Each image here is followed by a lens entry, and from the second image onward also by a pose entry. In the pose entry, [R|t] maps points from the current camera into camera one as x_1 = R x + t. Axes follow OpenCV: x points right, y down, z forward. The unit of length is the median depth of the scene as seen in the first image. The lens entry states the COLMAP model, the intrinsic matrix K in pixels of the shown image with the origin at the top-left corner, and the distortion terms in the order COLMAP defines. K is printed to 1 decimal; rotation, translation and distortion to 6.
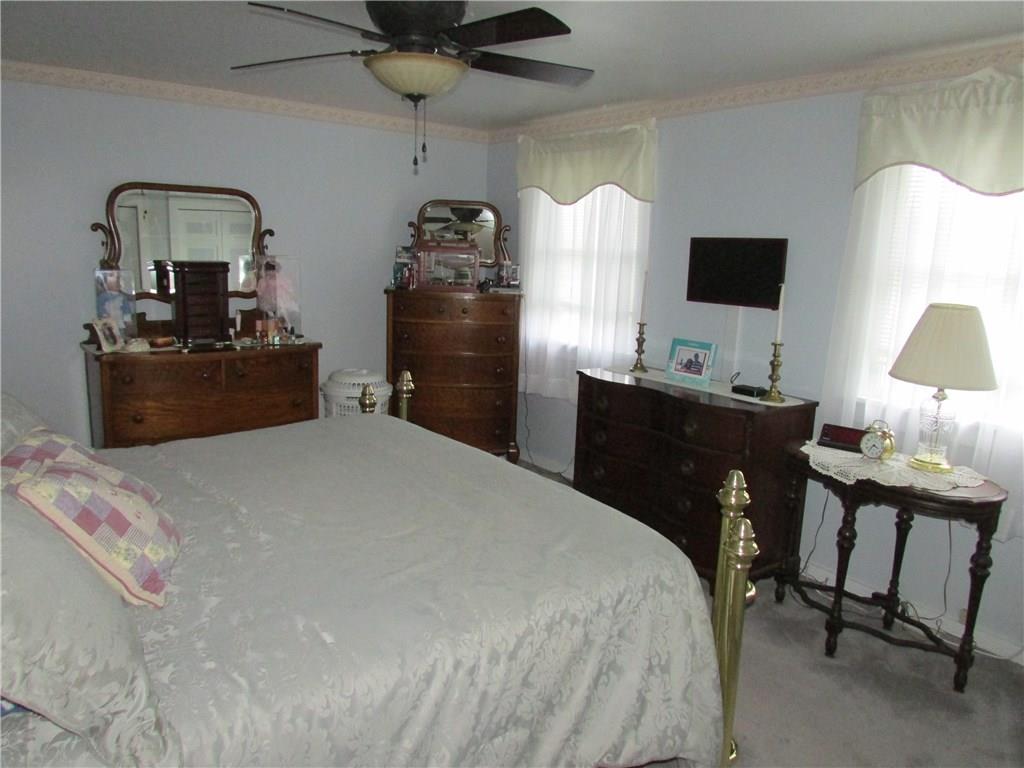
lens RADIAL K [[733.3, 0, 512.0], [0, 733.3, 384.0], [0, 0, 1]] dist [-0.002033, -0.000852]
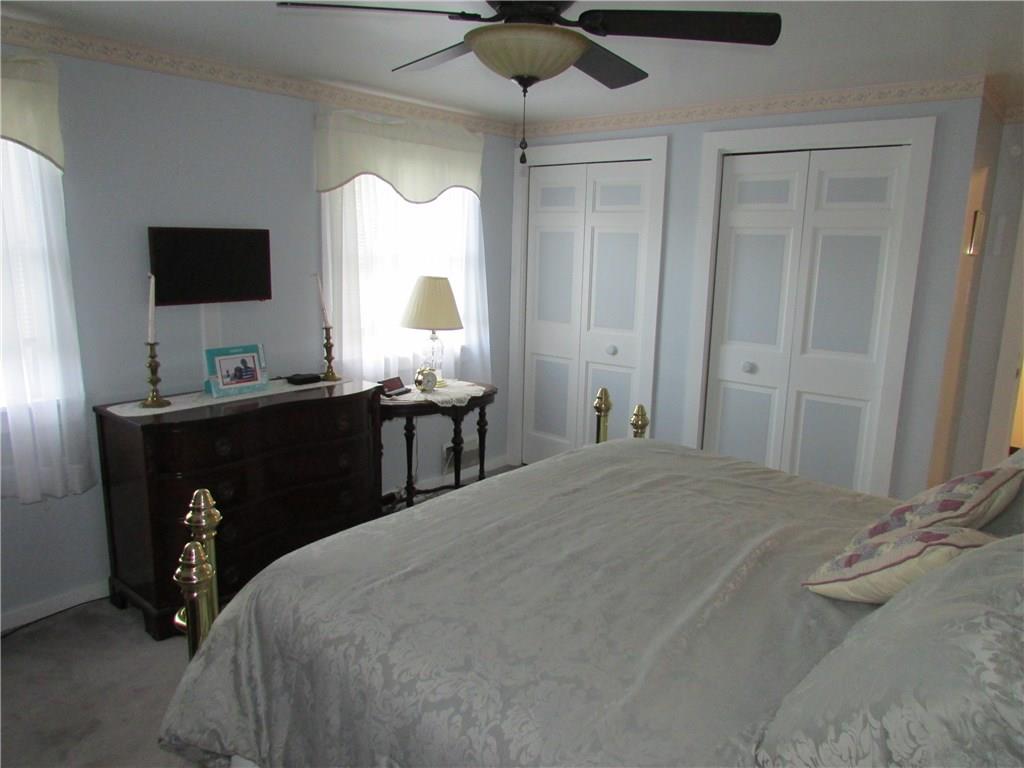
lens RADIAL K [[725.7, 0, 512.0], [0, 725.7, 384.0], [0, 0, 1]] dist [0.004066, 0.000485]
pose [[-0.244590, -0.223548, 0.943505, -0.675762], [0.161613, 0.950050, 0.266995, -0.197666], [-0.956063, 0.217787, -0.196244, 0.870767]]
